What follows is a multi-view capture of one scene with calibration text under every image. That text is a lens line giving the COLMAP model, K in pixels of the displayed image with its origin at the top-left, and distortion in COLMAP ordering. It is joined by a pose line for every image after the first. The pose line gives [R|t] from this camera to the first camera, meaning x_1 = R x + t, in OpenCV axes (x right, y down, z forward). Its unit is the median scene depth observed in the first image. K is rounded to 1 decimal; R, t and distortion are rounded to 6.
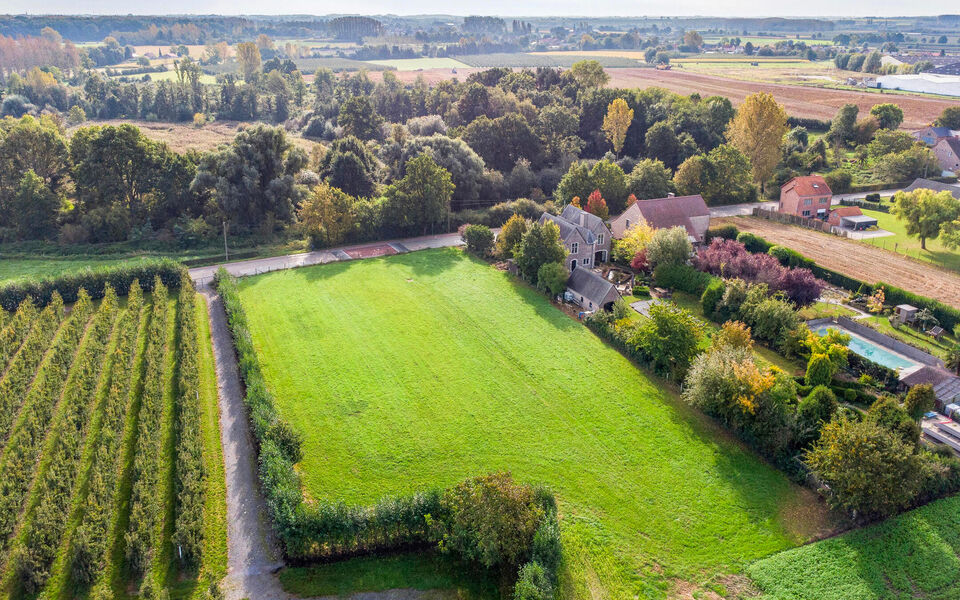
lens RADIAL K [[710.6, 0, 486.5], [0, 710.6, 262.6], [0, 0, 1]] dist [0.008507, -0.005934]
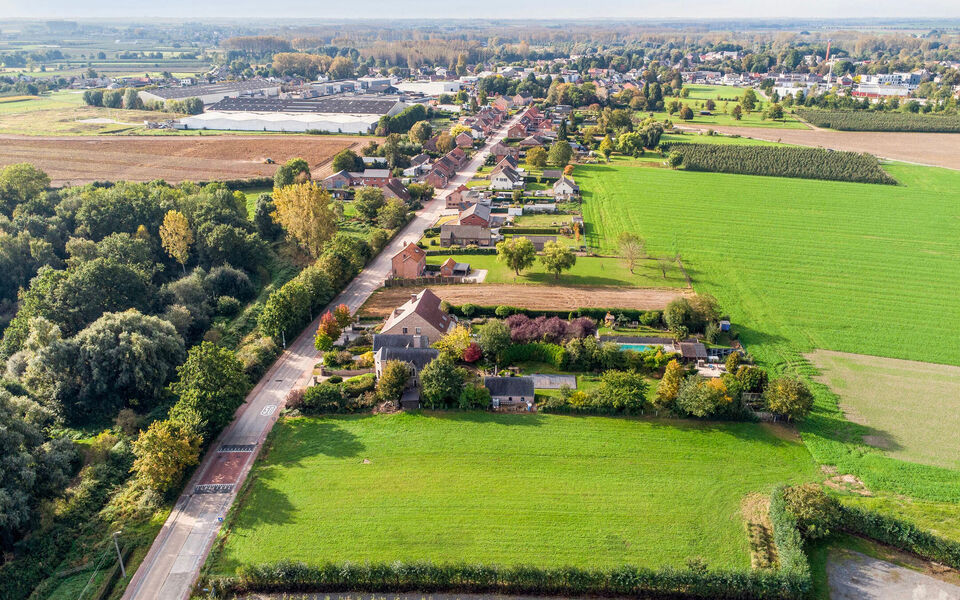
lens RADIAL K [[710.6, 0, 486.5], [0, 710.6, 262.6], [0, 0, 1]] dist [0.008507, -0.005934]
pose [[0.461838, -0.288320, 0.838795, -0.654144], [0.289654, 0.942870, 0.164611, -0.296193], [-0.838336, 0.166937, 0.518966, 0.229985]]
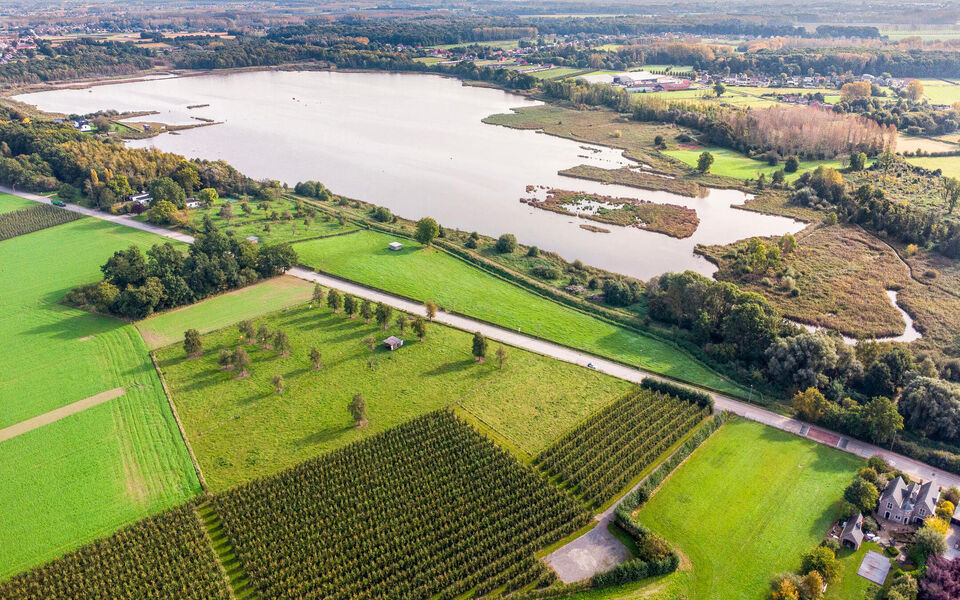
lens RADIAL K [[705.7, 0, 485.9], [0, 705.7, 257.7], [0, 0, 1]] dist [0.006278, -0.000617]
pose [[0.432031, 0.314264, -0.845333, 0.754193], [-0.291381, 0.935693, 0.198938, -0.498487], [0.853491, 0.160366, 0.495819, -0.567223]]
